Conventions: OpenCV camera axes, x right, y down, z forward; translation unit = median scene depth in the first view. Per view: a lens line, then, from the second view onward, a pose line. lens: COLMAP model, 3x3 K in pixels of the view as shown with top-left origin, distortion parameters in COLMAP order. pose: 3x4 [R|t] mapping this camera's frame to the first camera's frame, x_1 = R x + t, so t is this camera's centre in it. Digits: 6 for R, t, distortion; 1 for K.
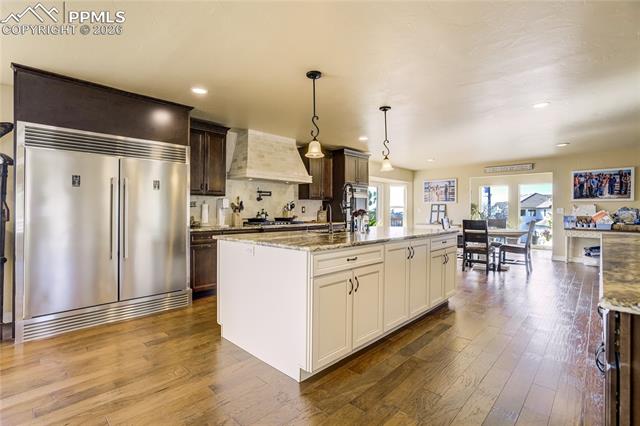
lens RADIAL K [[297.4, 0, 323.8], [0, 297.4, 211.8], [0, 0, 1]] dist [-0.035387, 0.014387]
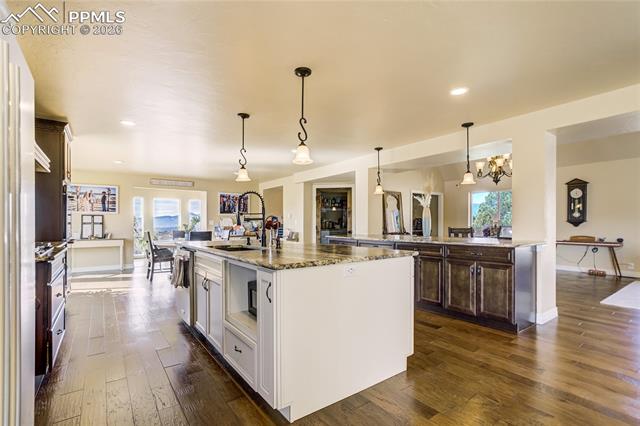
lens RADIAL K [[297.4, 0, 311.4], [0, 297.4, 222.5], [0, 0, 1]] dist [-0.035387, 0.014387]
pose [[0.208905, -0.000622, 0.977936, -0.466855], [0.004896, 0.999988, -0.000410, -0.001905], [-0.977924, 0.004873, 0.208905, 0.404167]]
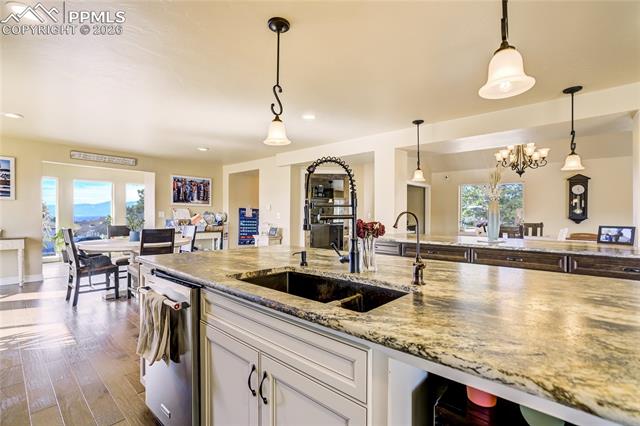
lens RADIAL K [[297.4, 0, 316.6], [0, 297.4, 219.7], [0, 0, 1]] dist [-0.035387, 0.014387]
pose [[-0.000959, -0.019623, 0.999807, -0.214304], [-0.008107, 0.999775, 0.019615, -0.011431], [-0.999967, -0.008087, -0.001118, 0.640825]]
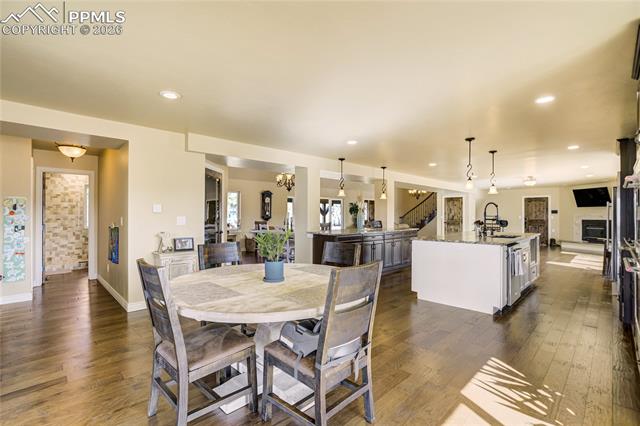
lens RADIAL K [[297.4, 0, 320.4], [0, 297.4, 214.0], [0, 0, 1]] dist [-0.035387, 0.014387]
pose [[-0.999814, -0.005403, 0.018518, 0.599211], [-0.005477, 0.999977, -0.003940, -0.019257], [-0.018496, -0.004041, -0.999821, 1.611082]]
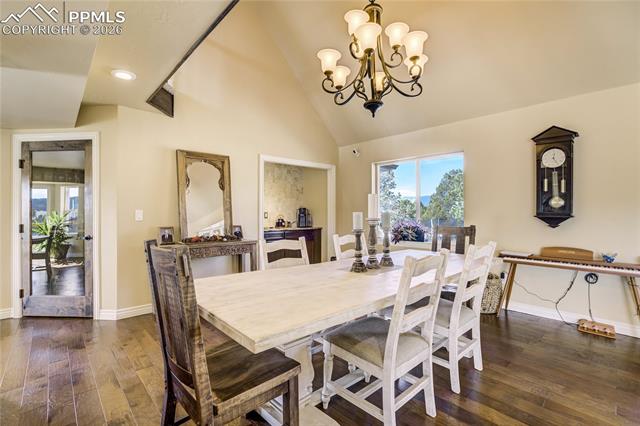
lens RADIAL K [[297.4, 0, 316.4], [0, 297.4, 211.4], [0, 0, 1]] dist [-0.035387, 0.014387]
pose [[0.060643, -0.001007, 0.998159, 0.375468], [0.000819, 0.999999, 0.000959, -0.013708], [-0.998159, 0.000760, 0.060644, -0.001955]]
